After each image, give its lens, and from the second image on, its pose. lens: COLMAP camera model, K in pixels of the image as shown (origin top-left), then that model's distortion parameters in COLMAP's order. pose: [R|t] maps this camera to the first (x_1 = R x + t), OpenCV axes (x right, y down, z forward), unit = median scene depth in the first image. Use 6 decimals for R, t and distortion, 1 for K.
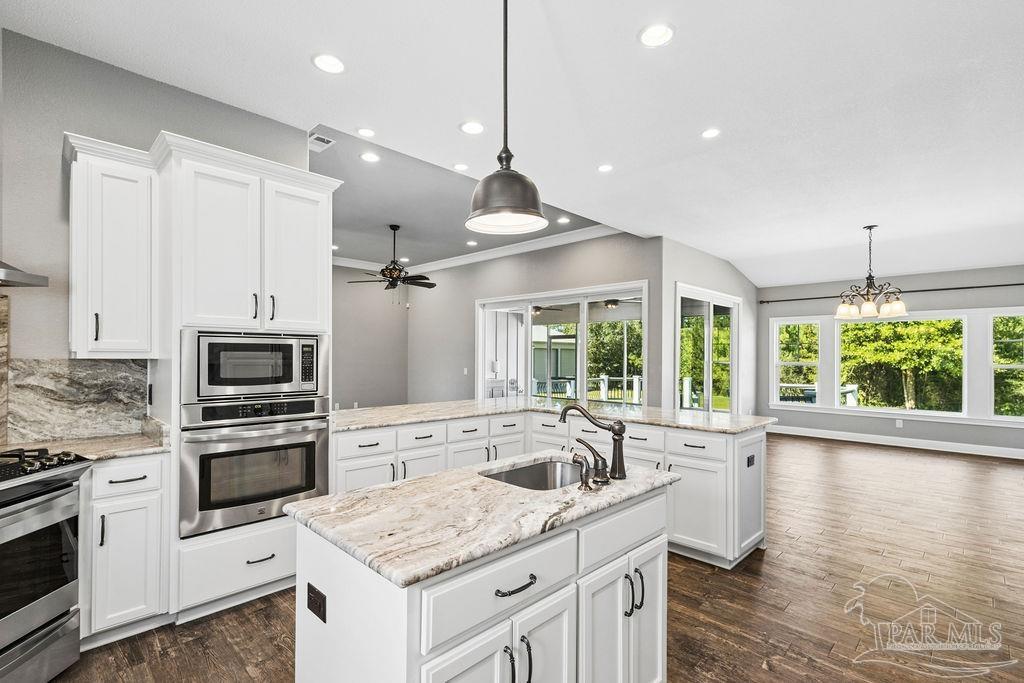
lens RADIAL K [[478.4, 0, 506.7], [0, 478.4, 354.5], [0, 0, 1]] dist [0.000398, -0.000206]
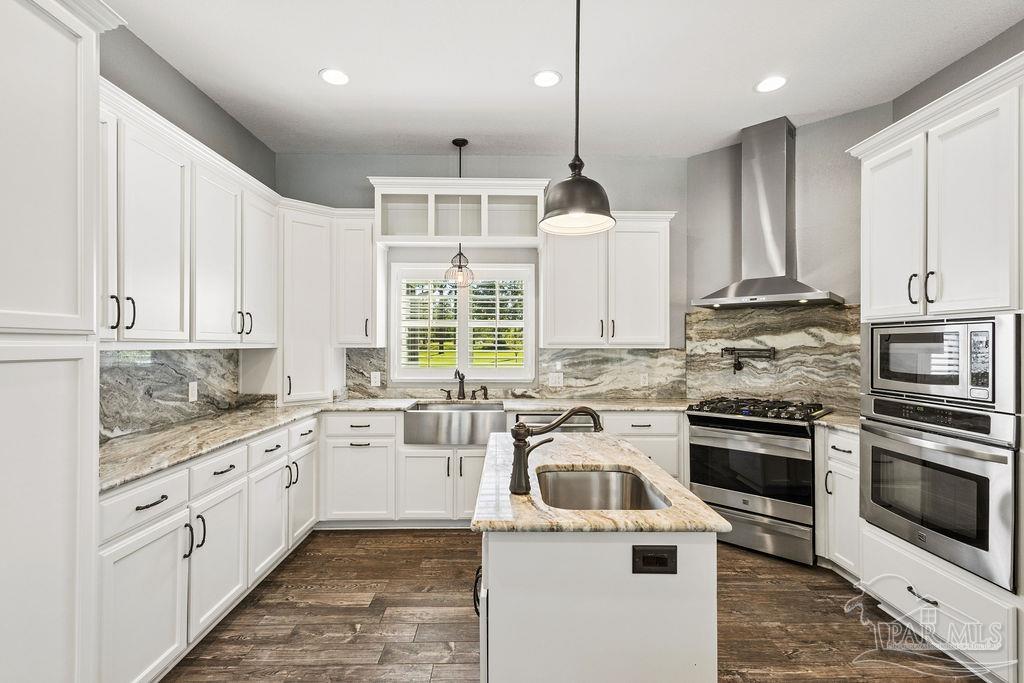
lens RADIAL K [[469.4, 0, 508.8], [0, 469.4, 339.5], [0, 0, 1]] dist [0.001601, -0.000077]
pose [[-0.704460, -0.012795, -0.709629, 0.635537], [-0.006051, 0.999909, -0.012022, 0.002455], [0.709718, -0.004175, -0.704473, 1.204758]]
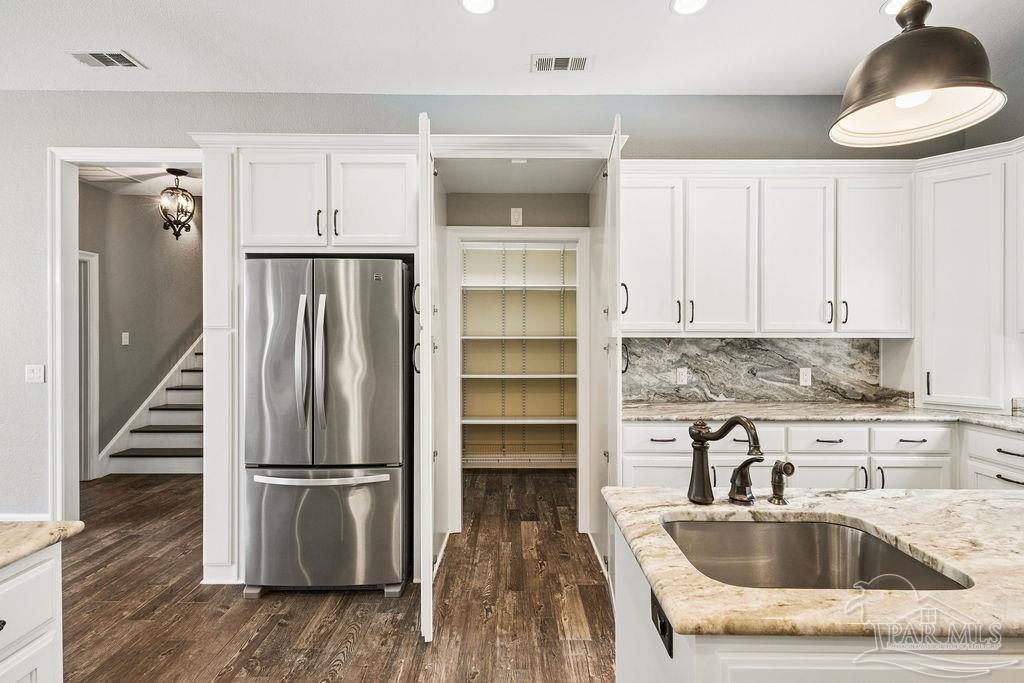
lens RADIAL K [[476.6, 0, 510.6], [0, 476.6, 331.1], [0, 0, 1]] dist [0.002613, -0.001058]
pose [[-0.701936, -0.002129, 0.712236, -0.060673], [-0.003017, 0.999995, 0.000015, 0.000228], [-0.712233, -0.002138, -0.701940, 1.322631]]
